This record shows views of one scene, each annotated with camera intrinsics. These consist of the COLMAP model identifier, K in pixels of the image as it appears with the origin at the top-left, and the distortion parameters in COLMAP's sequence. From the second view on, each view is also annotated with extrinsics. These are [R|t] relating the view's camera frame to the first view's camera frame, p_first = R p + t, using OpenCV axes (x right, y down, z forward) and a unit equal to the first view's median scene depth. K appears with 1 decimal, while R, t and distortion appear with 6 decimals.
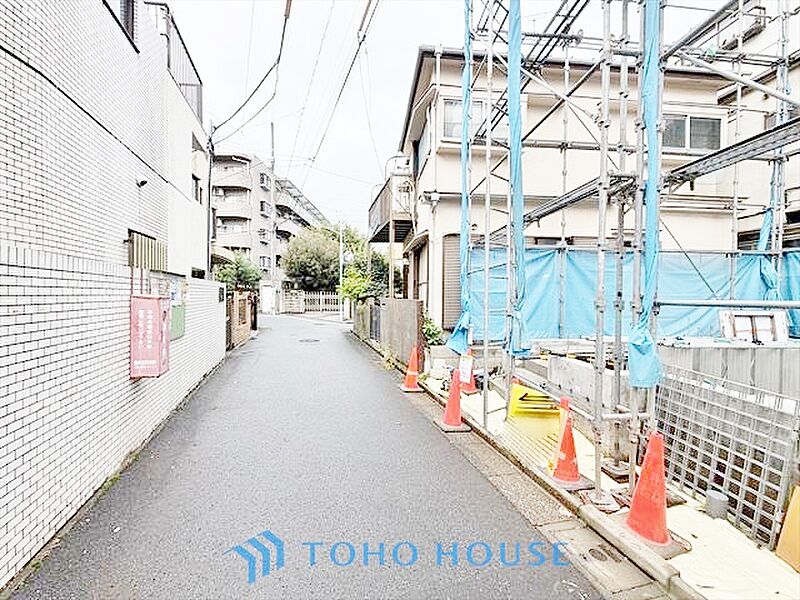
lens RADIAL K [[318.0, 0, 399.5], [0, 318.0, 300.0], [0, 0, 1]] dist [-0.000522, 0.000095]
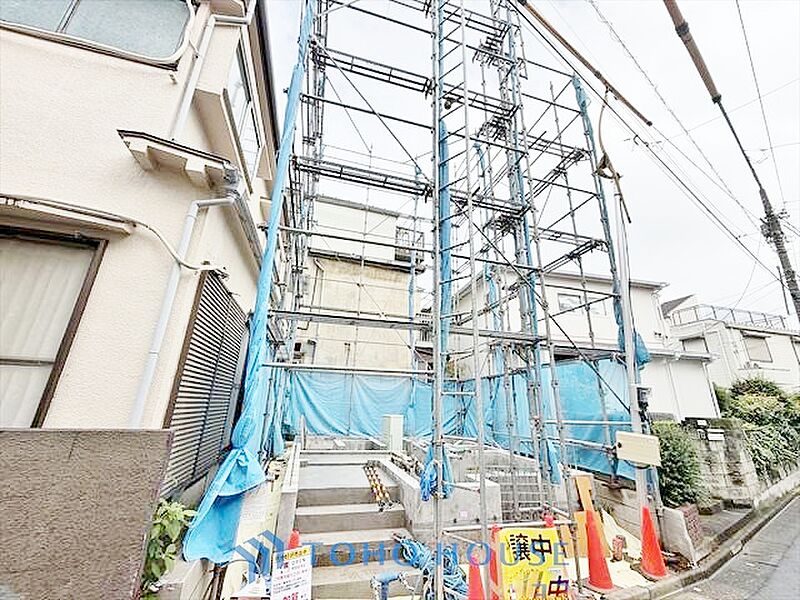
lens RADIAL K [[318.0, 0, 400.1], [0, 318.0, 300.4], [0, 0, 1]] dist [-0.000522, 0.000095]
pose [[-0.171122, 0.293572, 0.940496, -0.473980], [-0.021971, 0.953202, -0.301536, -0.048528], [-0.985005, -0.072263, -0.156663, 1.231084]]
